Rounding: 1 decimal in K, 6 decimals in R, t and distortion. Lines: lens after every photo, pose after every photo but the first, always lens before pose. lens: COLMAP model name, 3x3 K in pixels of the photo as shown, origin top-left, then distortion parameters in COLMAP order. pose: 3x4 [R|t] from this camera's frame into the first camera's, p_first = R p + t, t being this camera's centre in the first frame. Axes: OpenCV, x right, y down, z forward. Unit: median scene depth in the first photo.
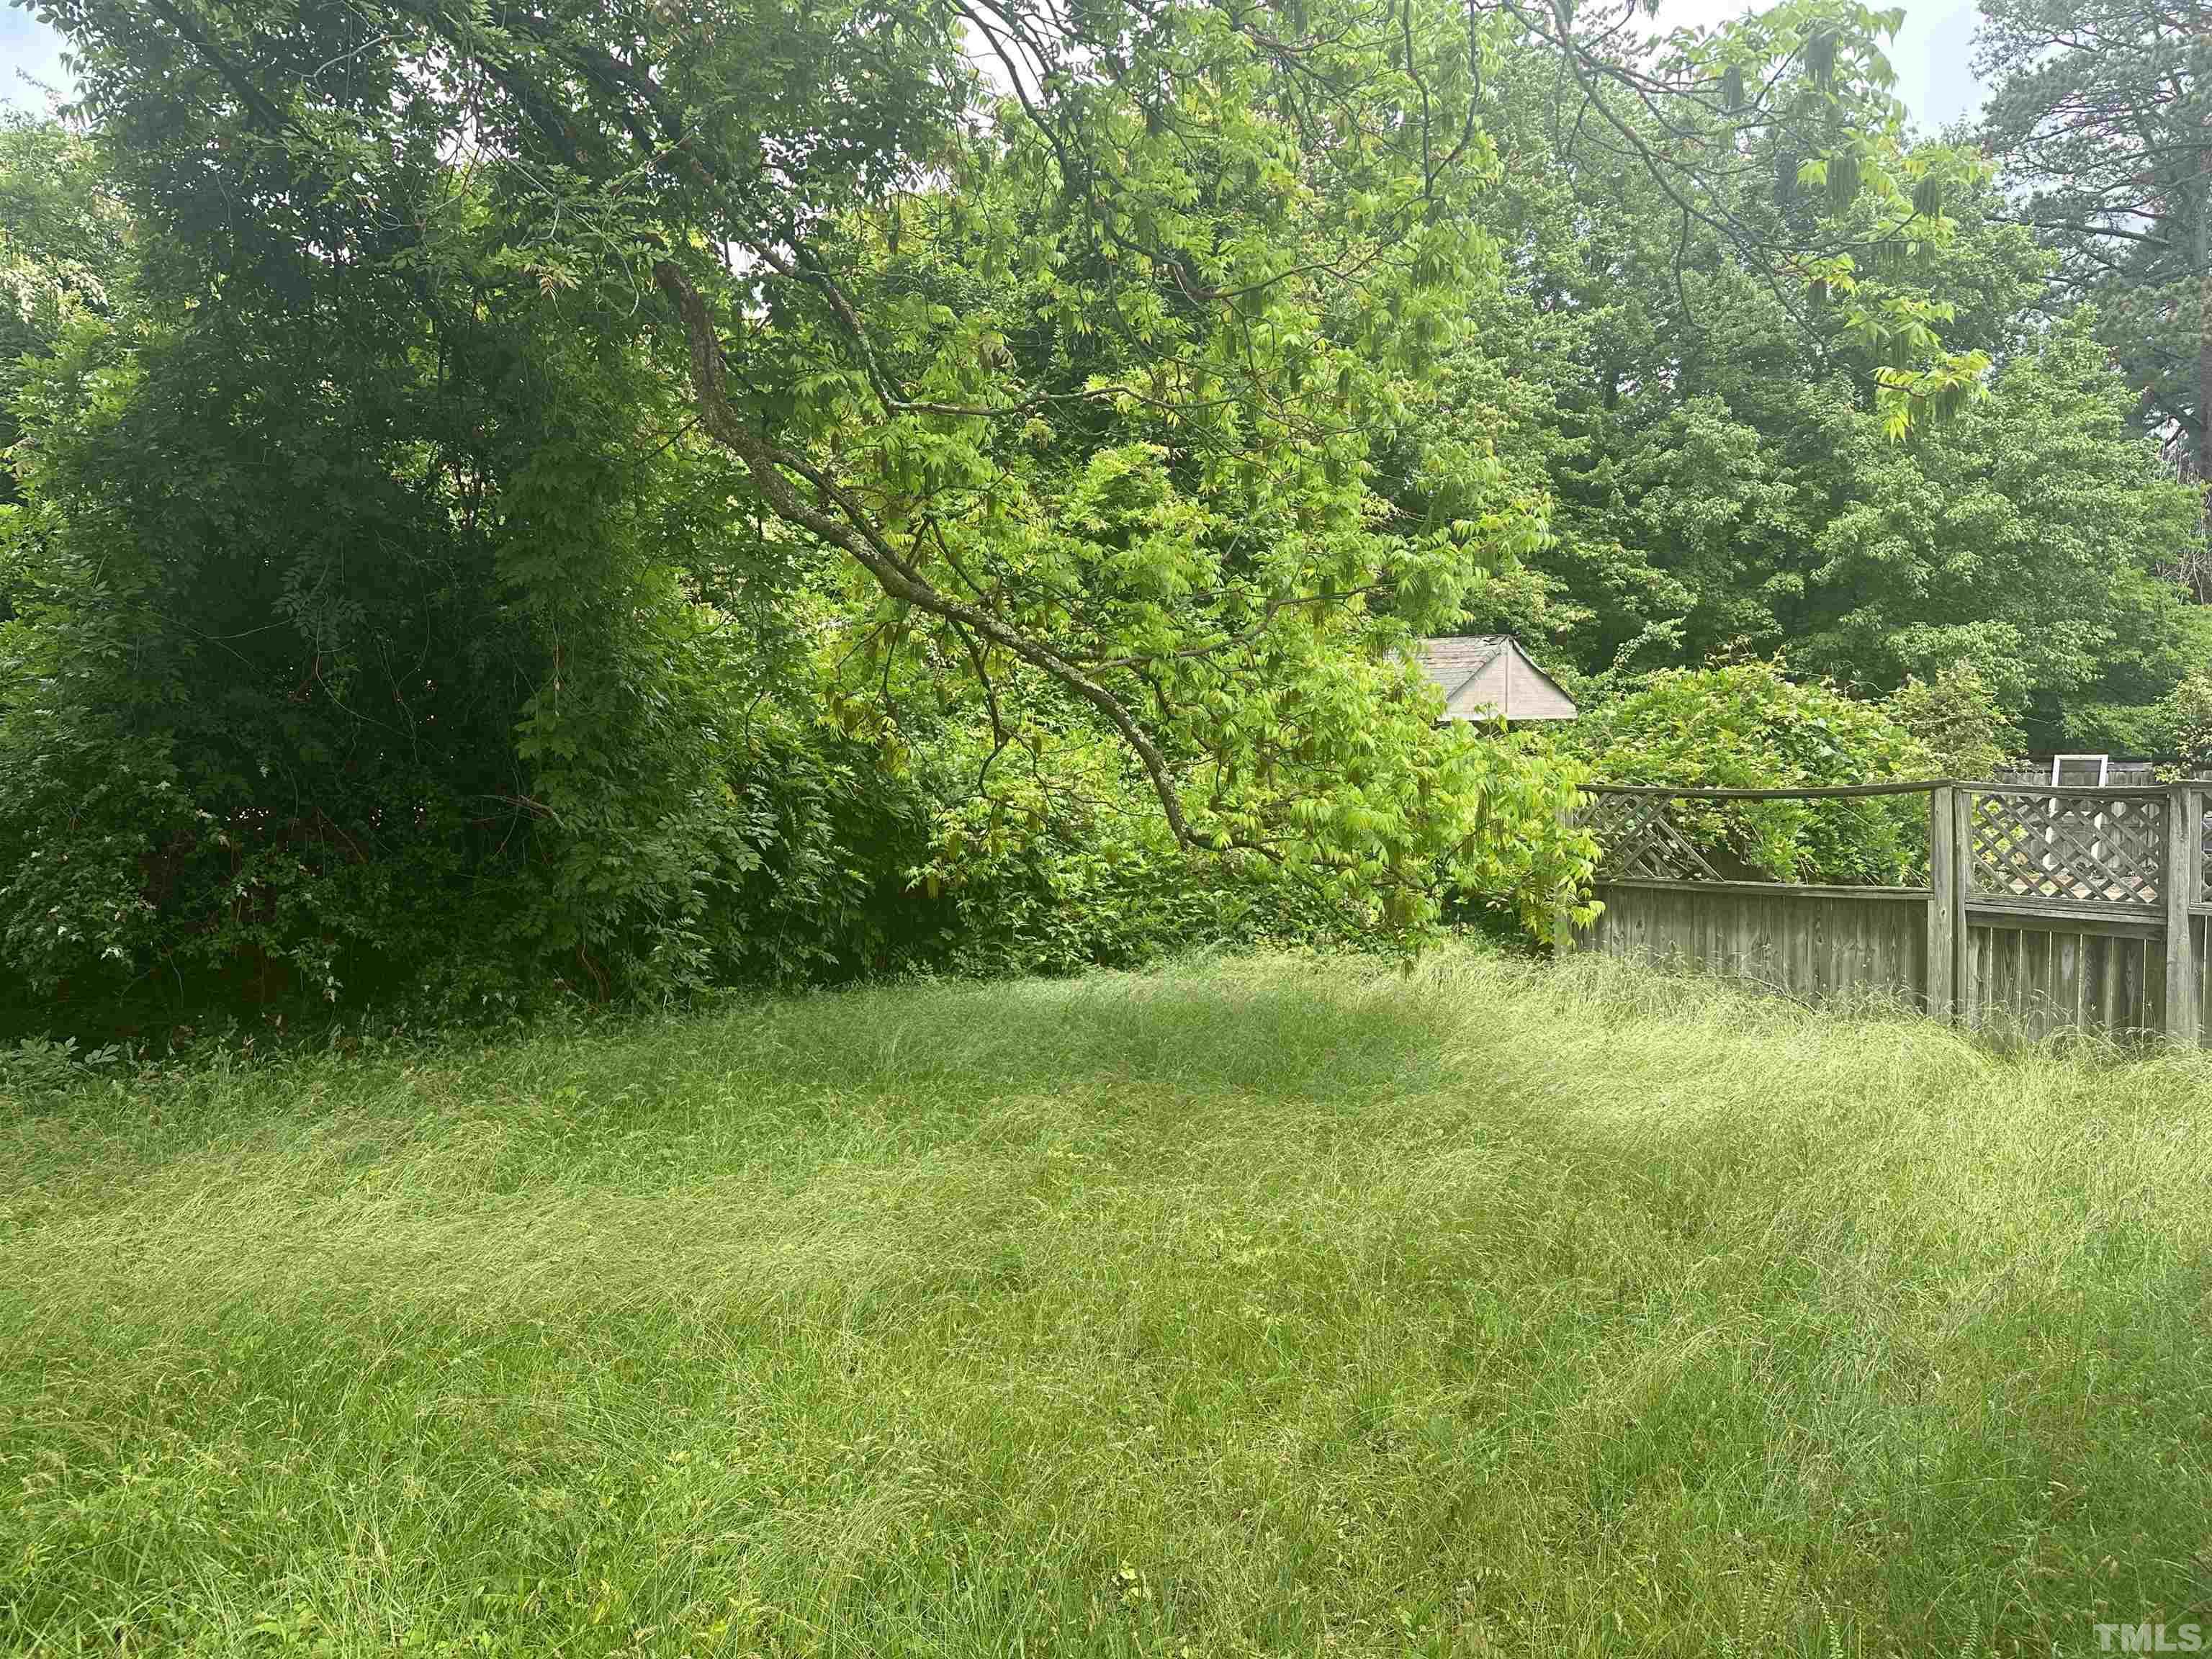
lens RADIAL K [[1463.7, 0, 1093.6], [0, 1463.7, 831.5], [0, 0, 1]] dist [-0.000952, -0.034649]
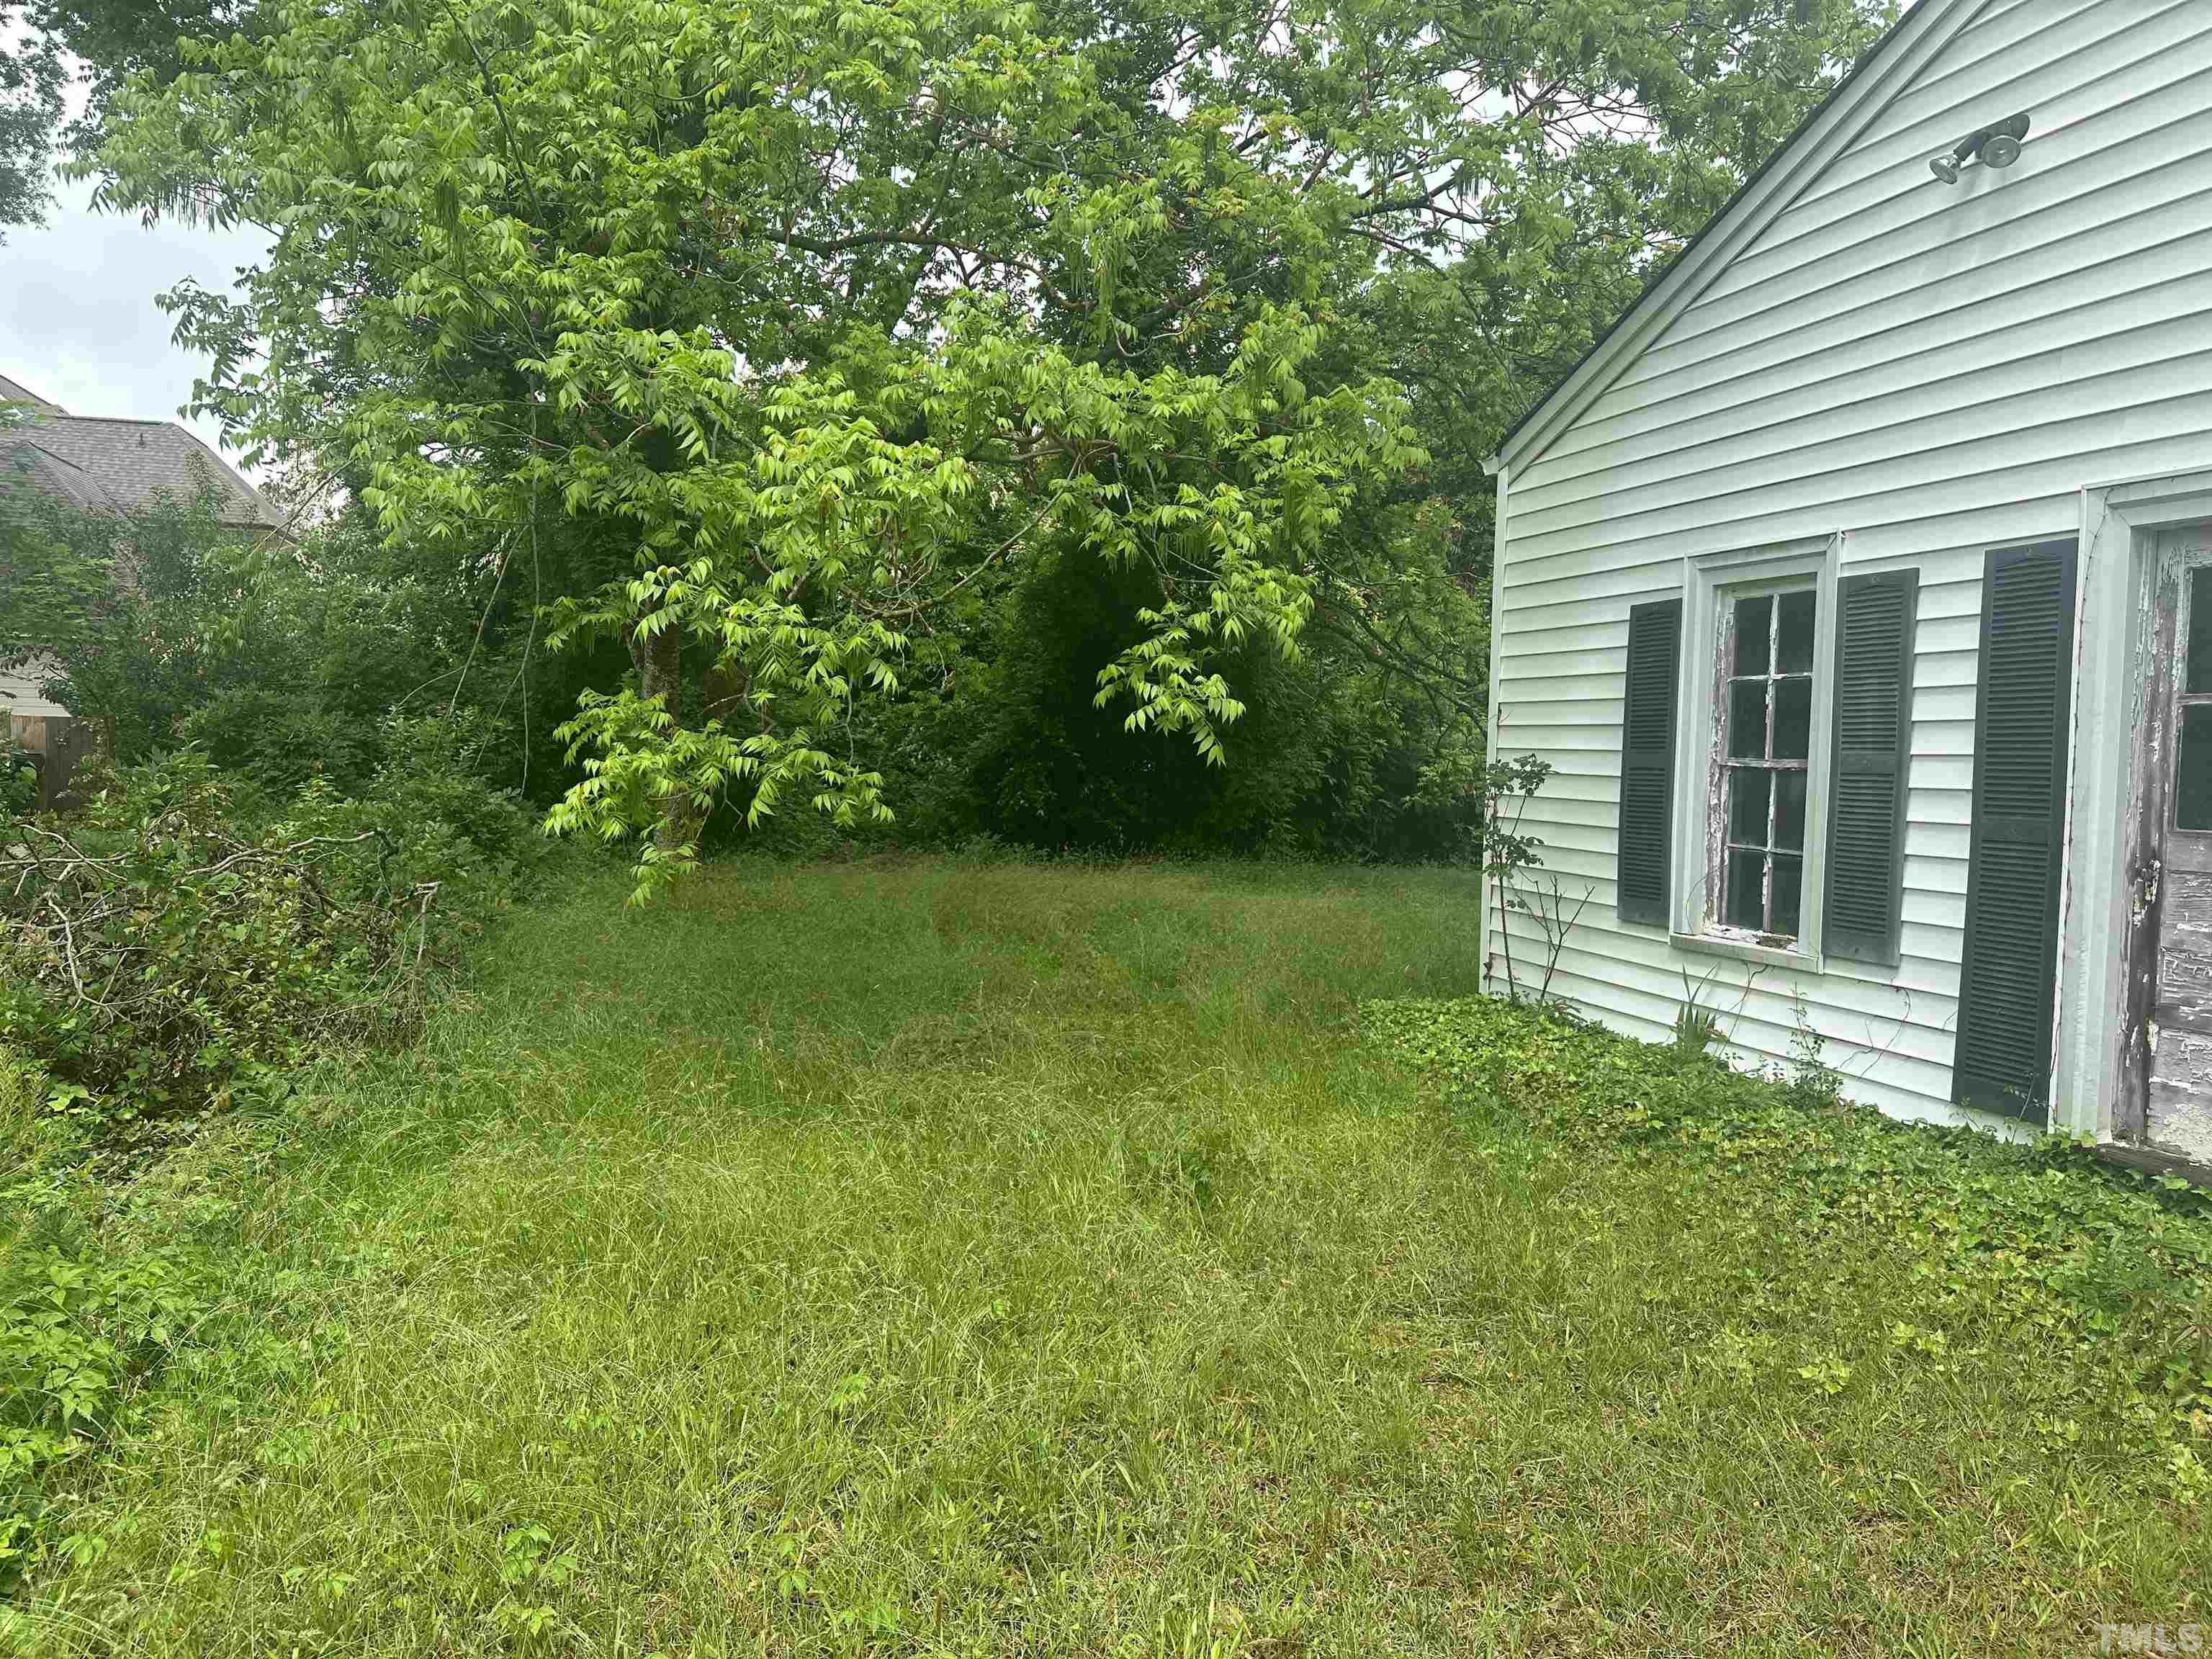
lens RADIAL K [[1534.4, 0, 1100.4], [0, 1534.4, 833.5], [0, 0, 1]] dist [0.073741, -0.093079]
pose [[0.902645, 0.053441, -0.427054, 0.434134], [-0.046578, 0.998563, 0.026509, 0.046098], [0.427857, -0.004037, 0.903837, -1.119516]]
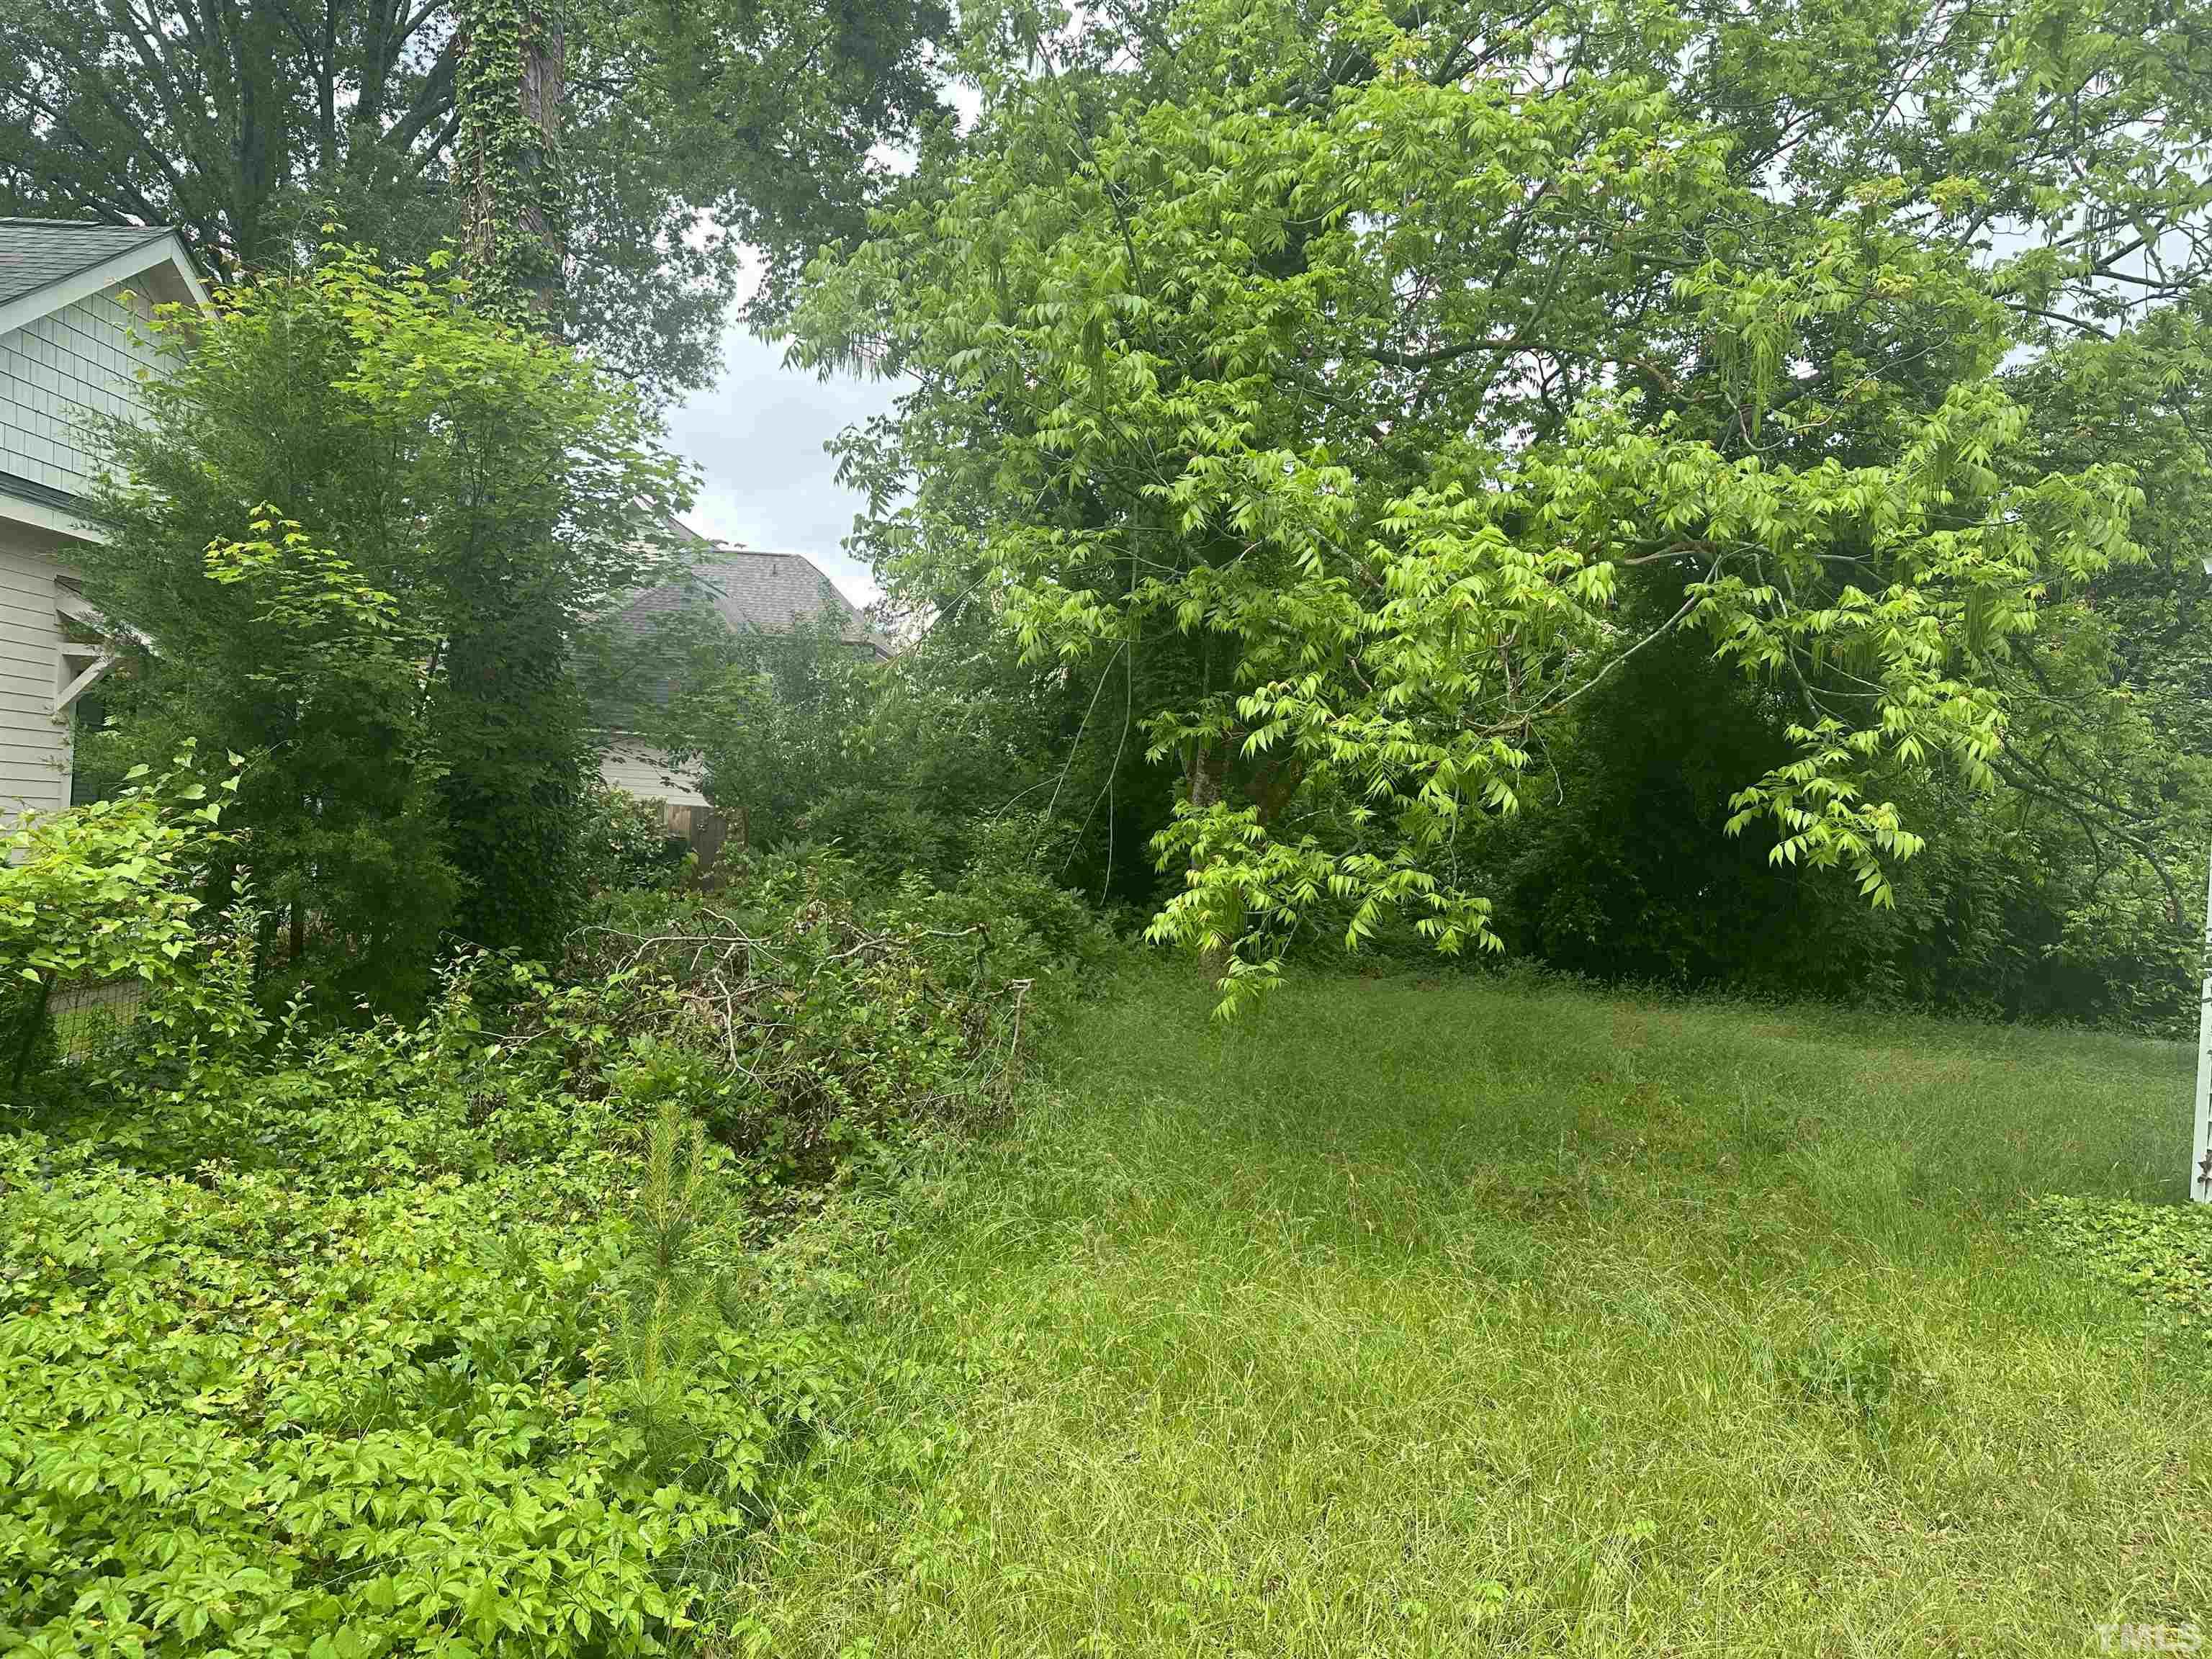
lens RADIAL K [[1541.5, 0, 1108.7], [0, 1541.5, 833.7], [0, 0, 1]] dist [0.128593, -0.191518]
pose [[0.713702, 0.051907, -0.698523, 0.404476], [-0.093559, 0.995379, -0.021626, 0.044512], [0.694173, 0.080788, 0.715260, -1.117707]]
